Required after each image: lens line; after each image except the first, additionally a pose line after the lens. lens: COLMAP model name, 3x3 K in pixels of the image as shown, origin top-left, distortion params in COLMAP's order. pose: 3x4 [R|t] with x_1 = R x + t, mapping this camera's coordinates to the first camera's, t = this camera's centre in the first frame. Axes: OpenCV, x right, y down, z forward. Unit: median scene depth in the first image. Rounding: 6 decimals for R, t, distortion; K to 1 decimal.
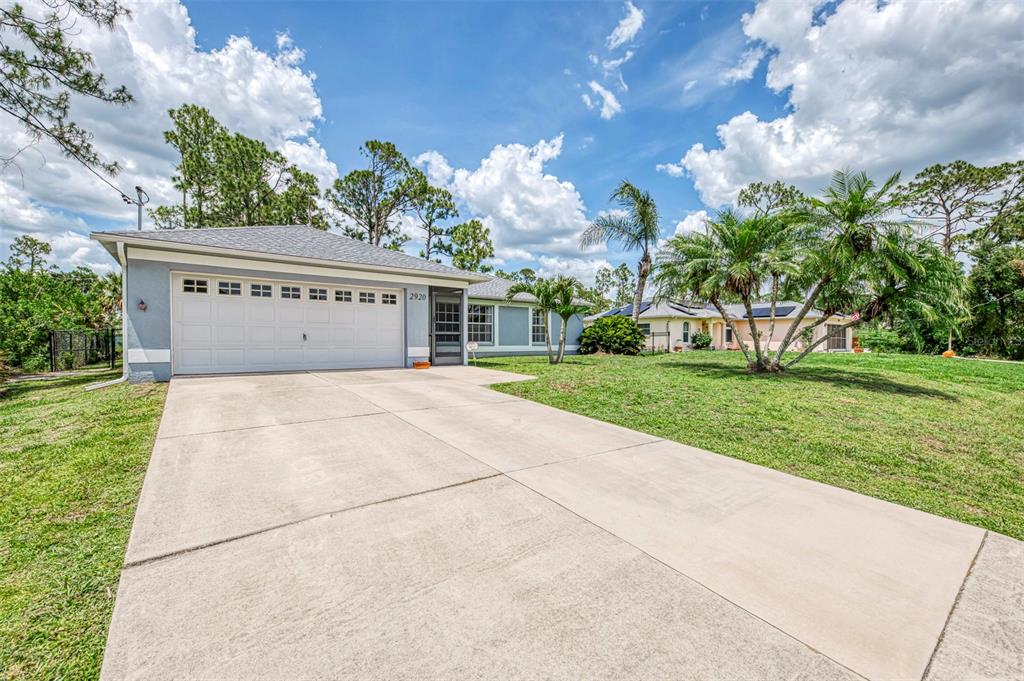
lens RADIAL K [[439.4, 0, 530.1], [0, 439.4, 344.5], [0, 0, 1]] dist [0.010623, 0.000077]
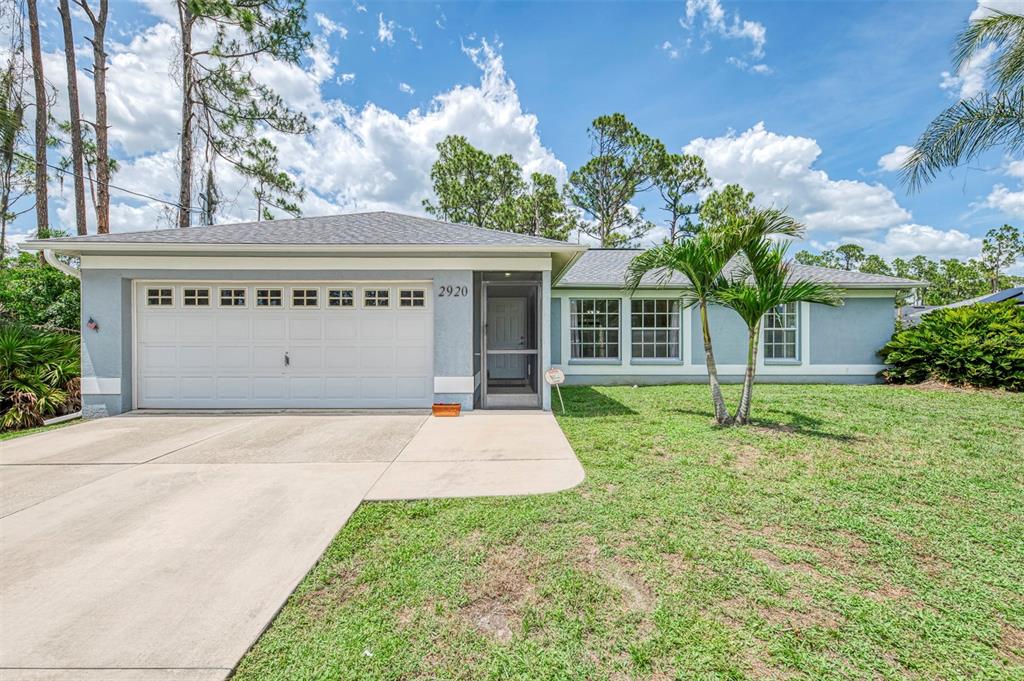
lens RADIAL K [[447.9, 0, 514.7], [0, 447.9, 346.3], [0, 0, 1]] dist [0.016400, -0.000600]
pose [[0.788693, 0.004359, -0.614772, 0.106817], [-0.002888, 0.999990, 0.003385, -0.022142], [0.614780, -0.000895, 0.788698, 0.342973]]
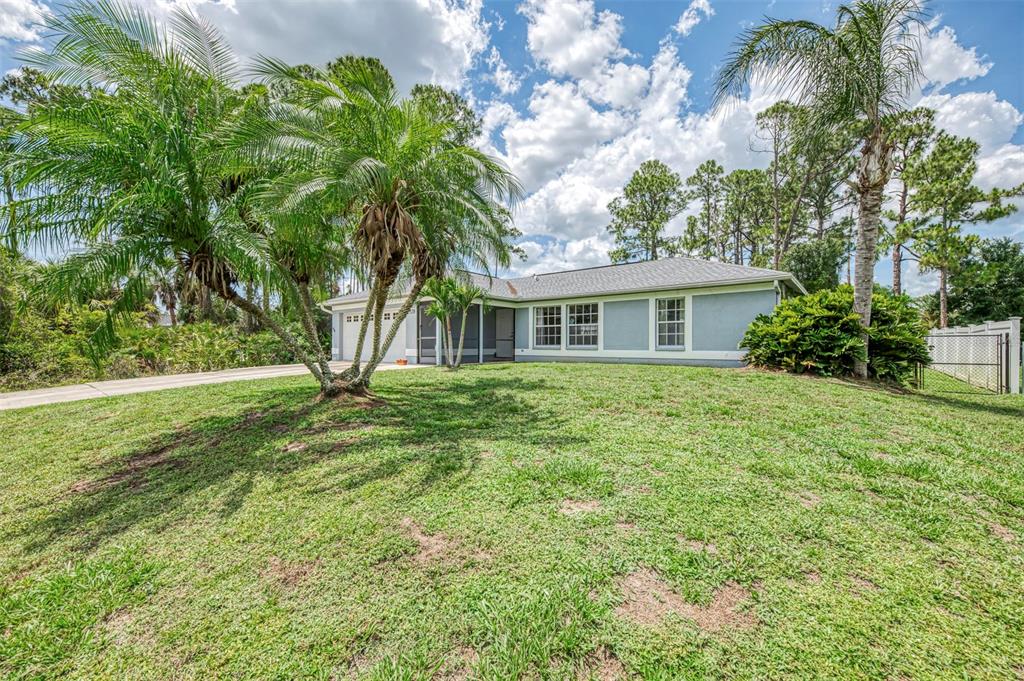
lens RADIAL K [[427.7, 0, 512.0], [0, 427.7, 340.5], [0, 0, 1]] dist [0.017526, 0.000096]
pose [[0.188971, -0.011022, -0.981921, 0.647950], [-0.006272, 0.999903, -0.012431, -0.003565], [0.981963, 0.008508, 0.188884, 0.629432]]
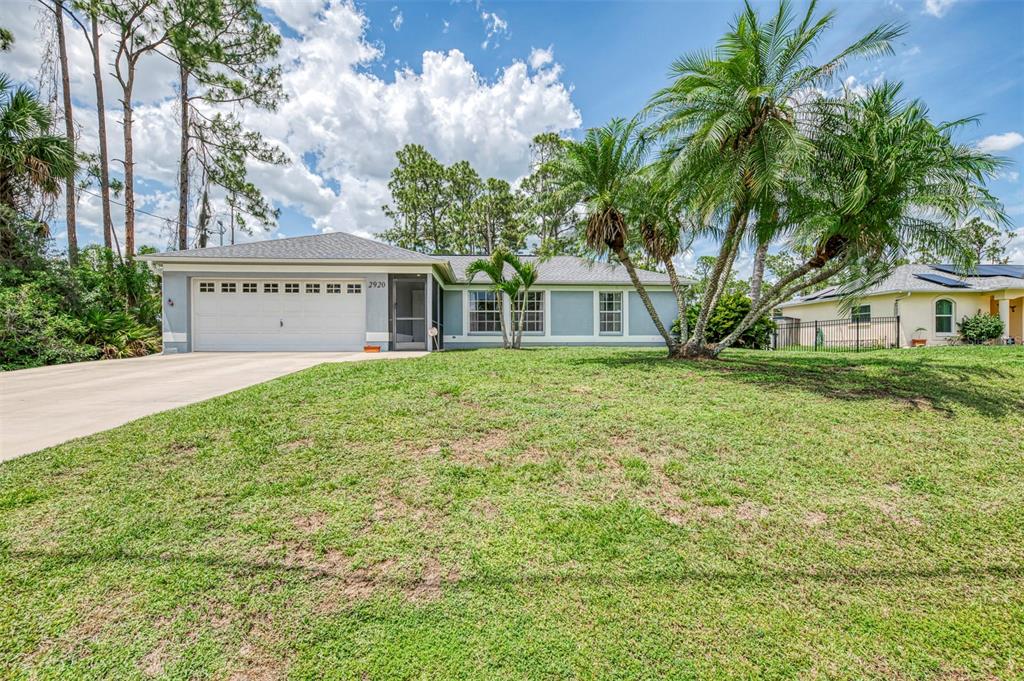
lens RADIAL K [[480.1, 0, 517.3], [0, 480.1, 341.6], [0, 0, 1]] dist [0.001085, 0.016329]
pose [[0.819417, -0.005720, -0.573170, 0.402479], [-0.000050, 0.999949, -0.010050, 0.023162], [0.573198, 0.008264, 0.819375, 0.150145]]
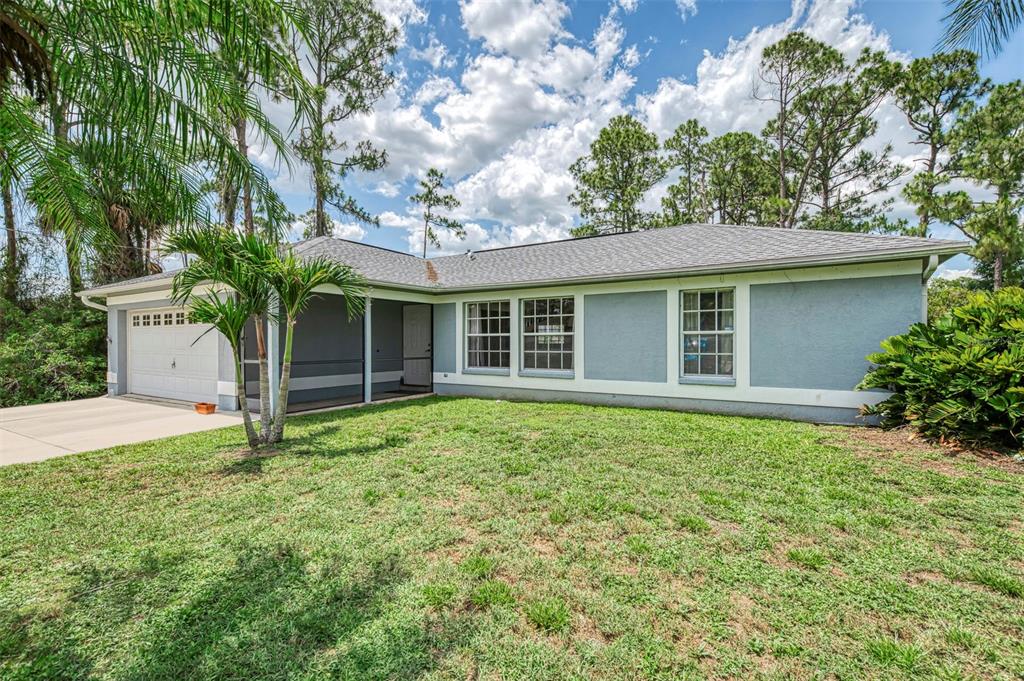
lens RADIAL K [[480.1, 0, 517.3], [0, 480.1, 341.6], [0, 0, 1]] dist [0.001085, 0.016329]
pose [[0.312442, 0.000404, -0.949937, 0.372286], [-0.001140, 0.999999, 0.000051, -0.035229], [0.949936, 0.001067, 0.312442, 0.716602]]
